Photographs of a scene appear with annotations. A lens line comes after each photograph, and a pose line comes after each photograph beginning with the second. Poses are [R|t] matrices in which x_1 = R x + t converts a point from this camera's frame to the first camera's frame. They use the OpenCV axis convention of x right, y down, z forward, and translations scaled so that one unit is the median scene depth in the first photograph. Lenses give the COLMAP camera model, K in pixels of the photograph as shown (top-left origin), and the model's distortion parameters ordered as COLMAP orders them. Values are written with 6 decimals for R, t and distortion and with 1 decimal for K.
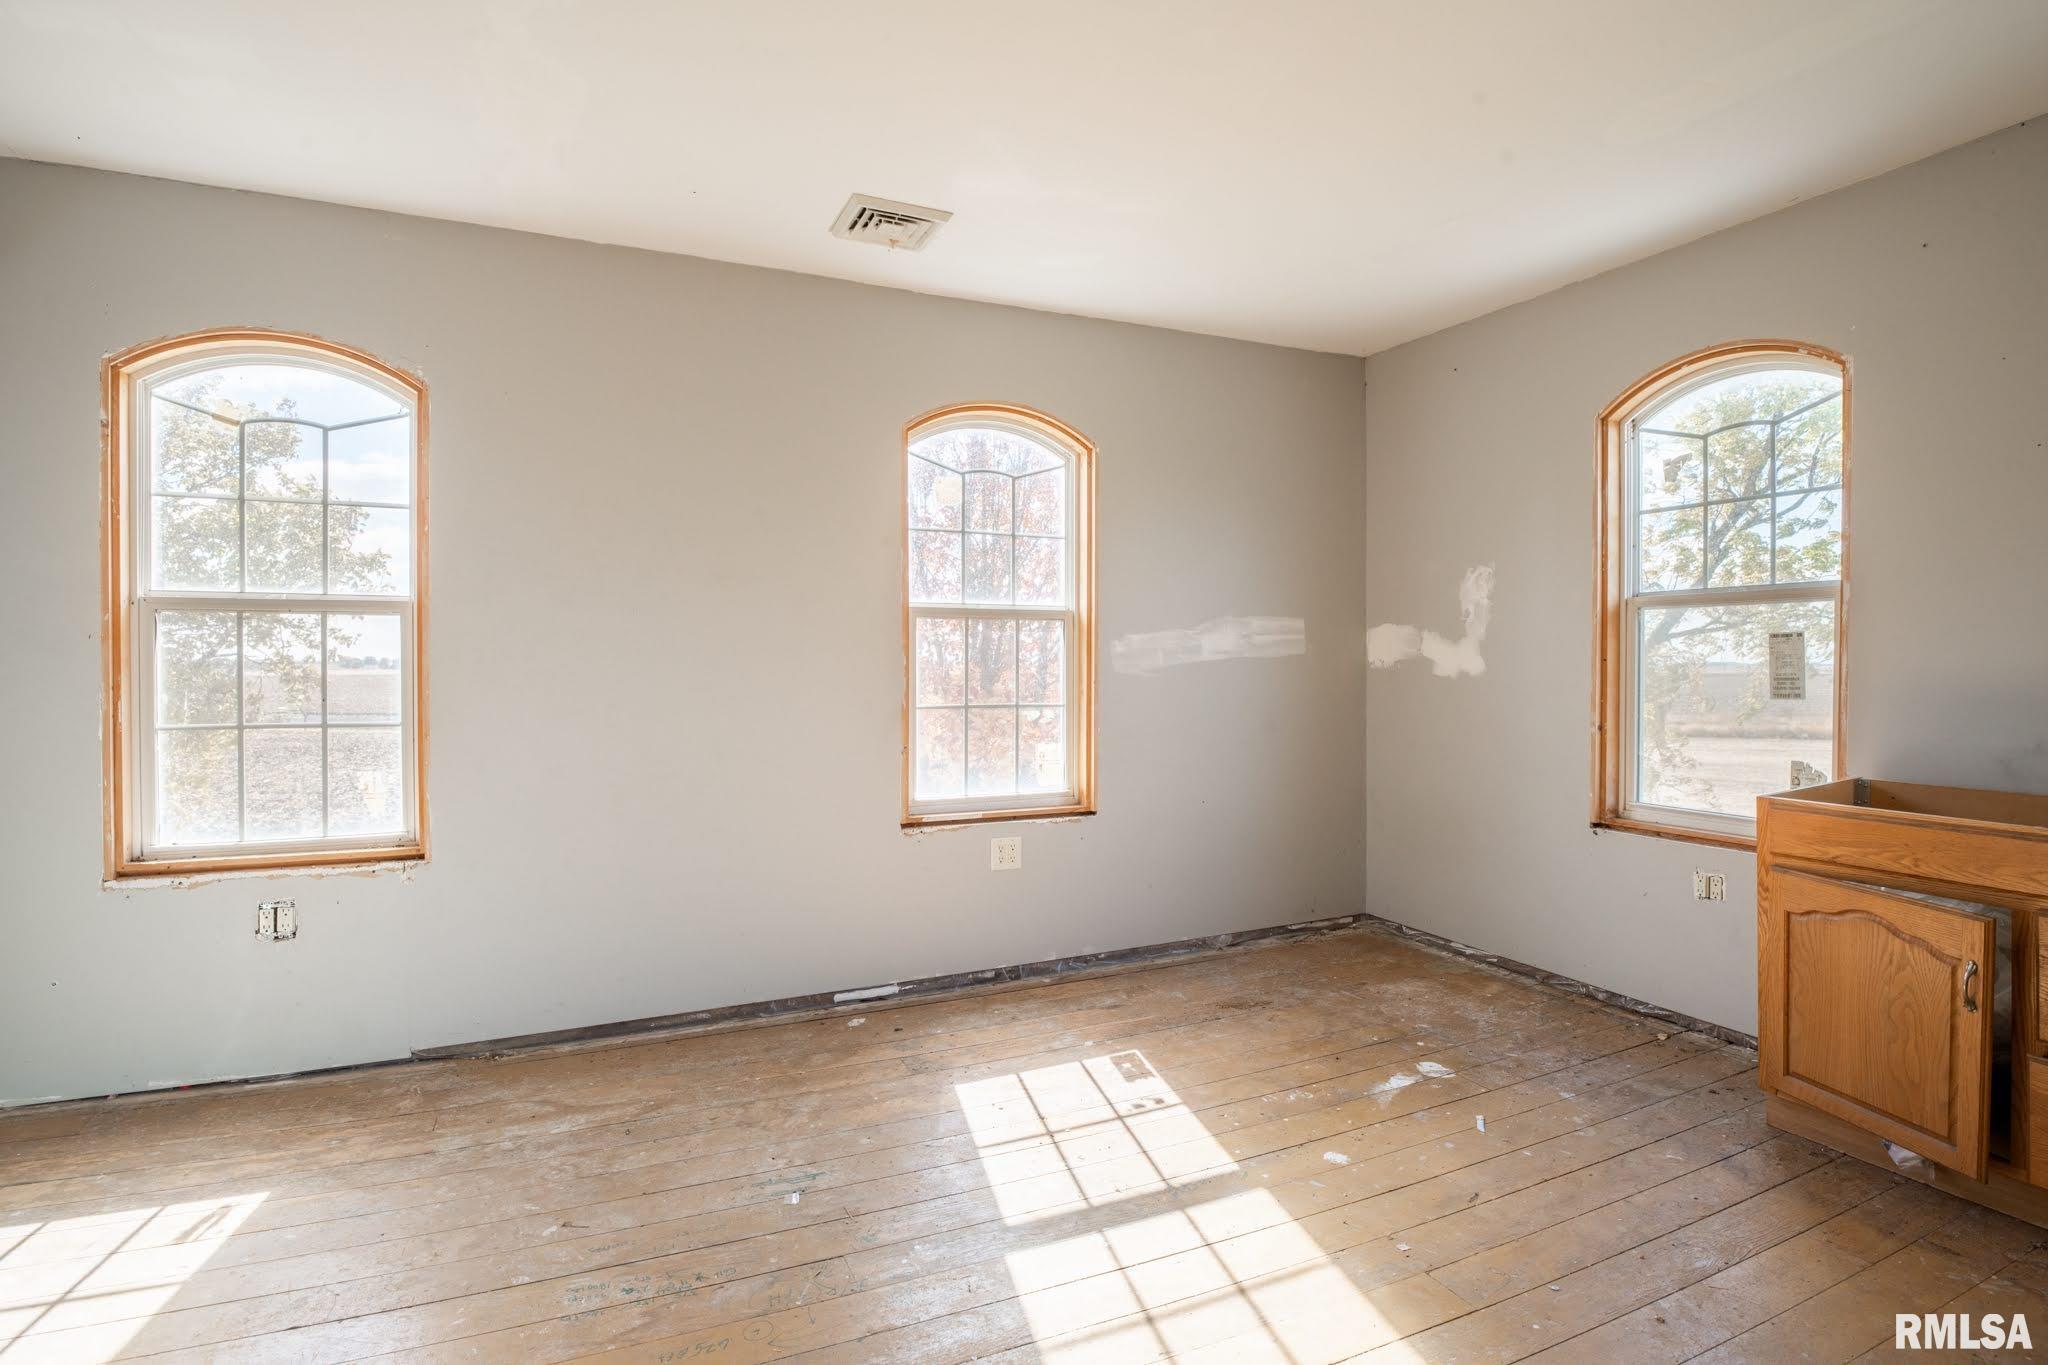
lens RADIAL K [[1026.4, 0, 1029.3], [0, 1026.4, 670.8], [0, 0, 1]] dist [-0.025145, -0.004303]
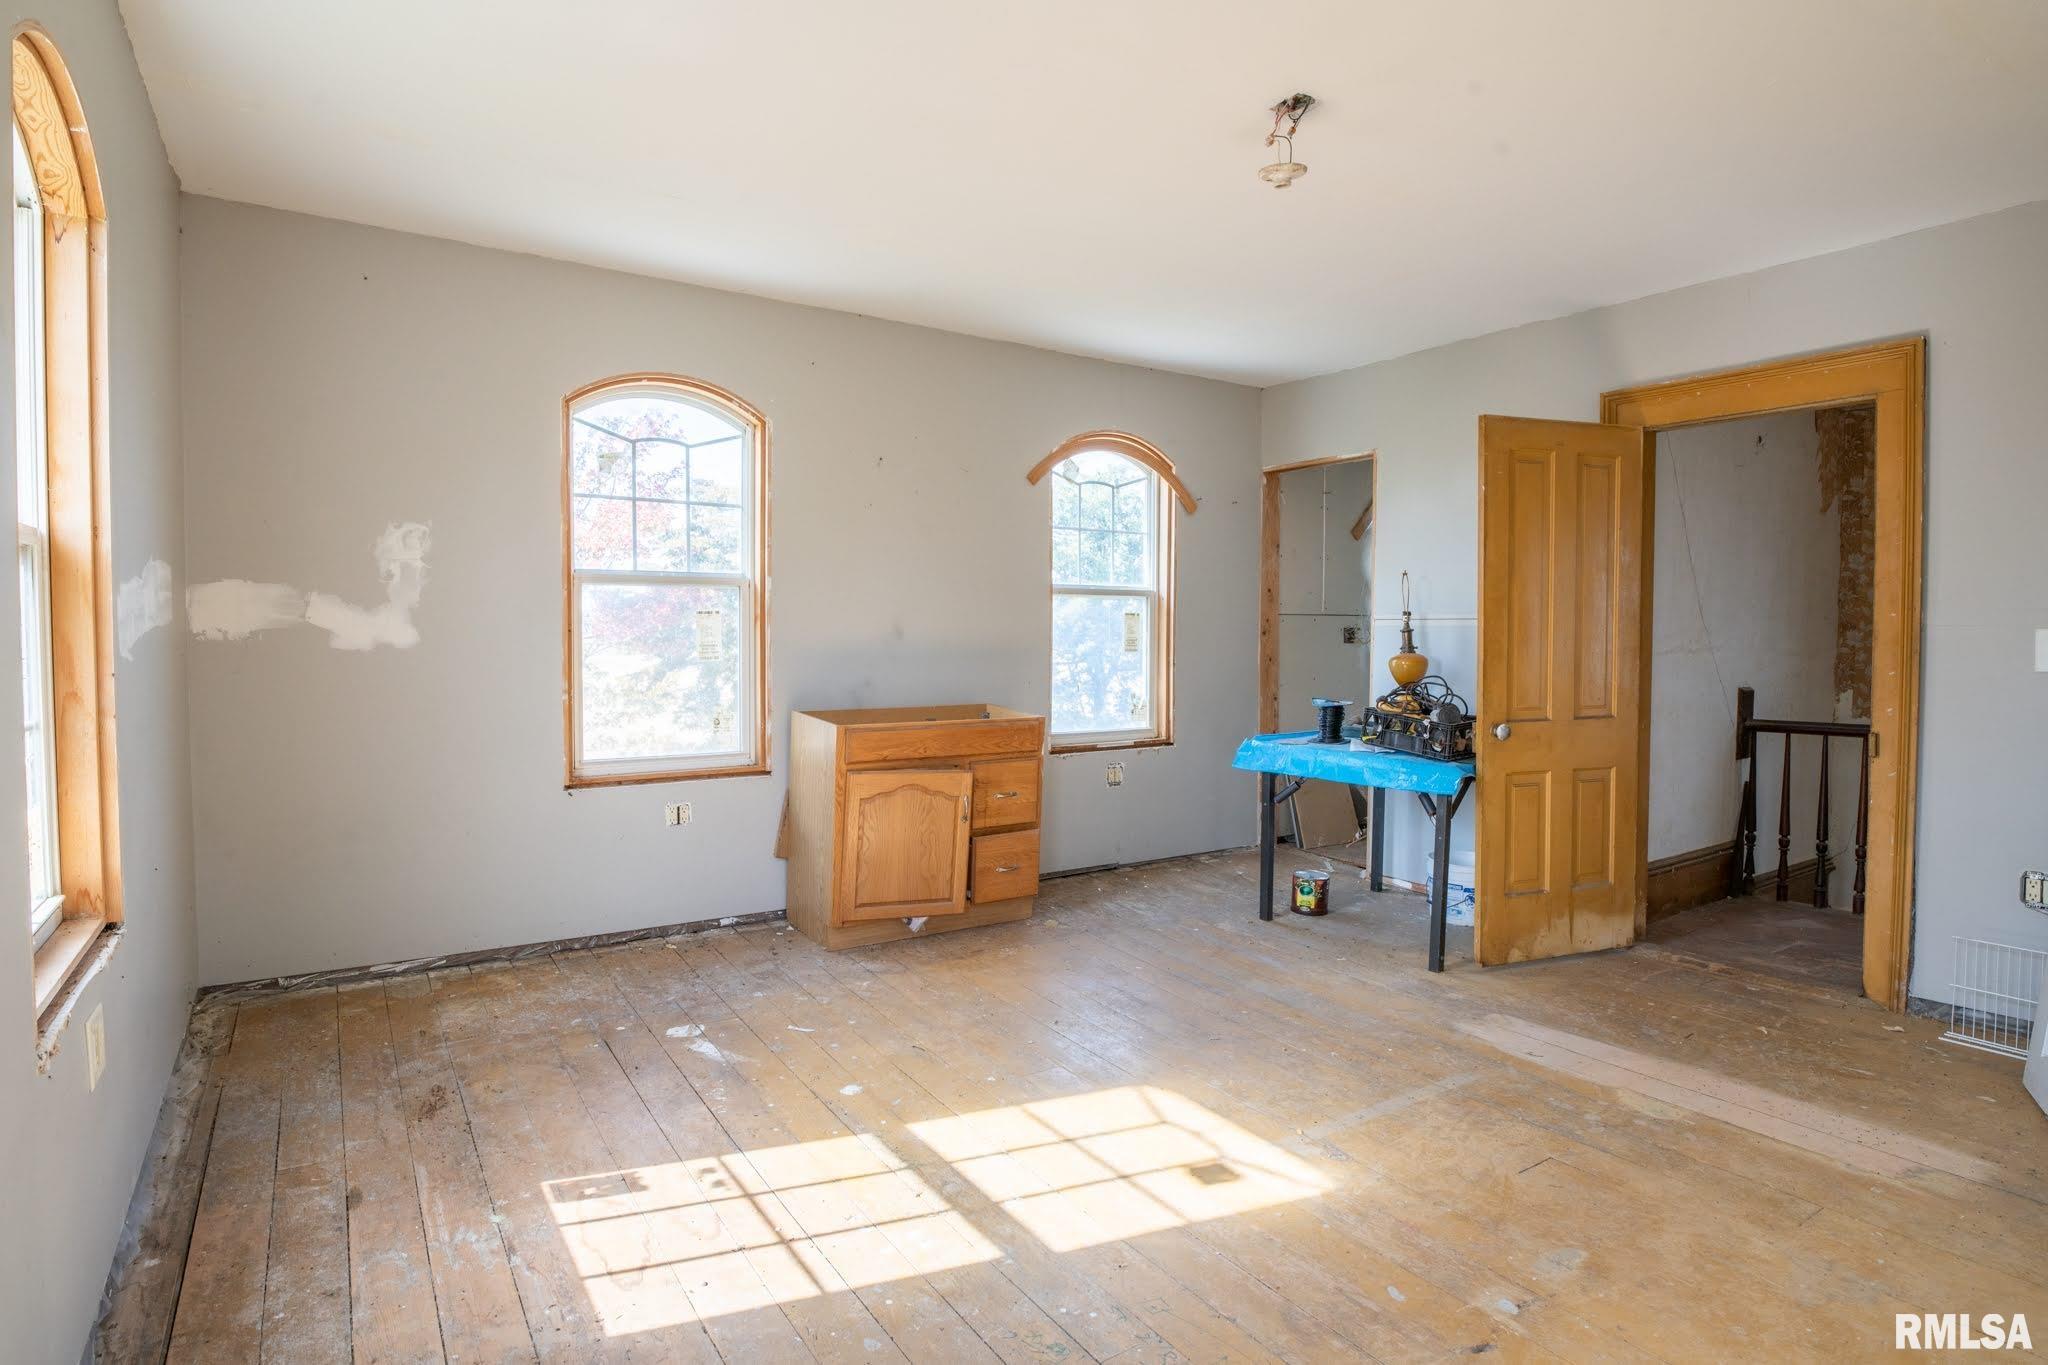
lens RADIAL K [[1026.4, 0, 1030.1], [0, 1026.4, 678.1], [0, 0, 1]] dist [-0.025145, -0.004303]
pose [[-0.147074, -0.044764, 0.988112, -0.614908], [0.005326, 0.998925, 0.046046, -0.008418], [-0.989111, 0.012034, -0.146678, 0.755221]]
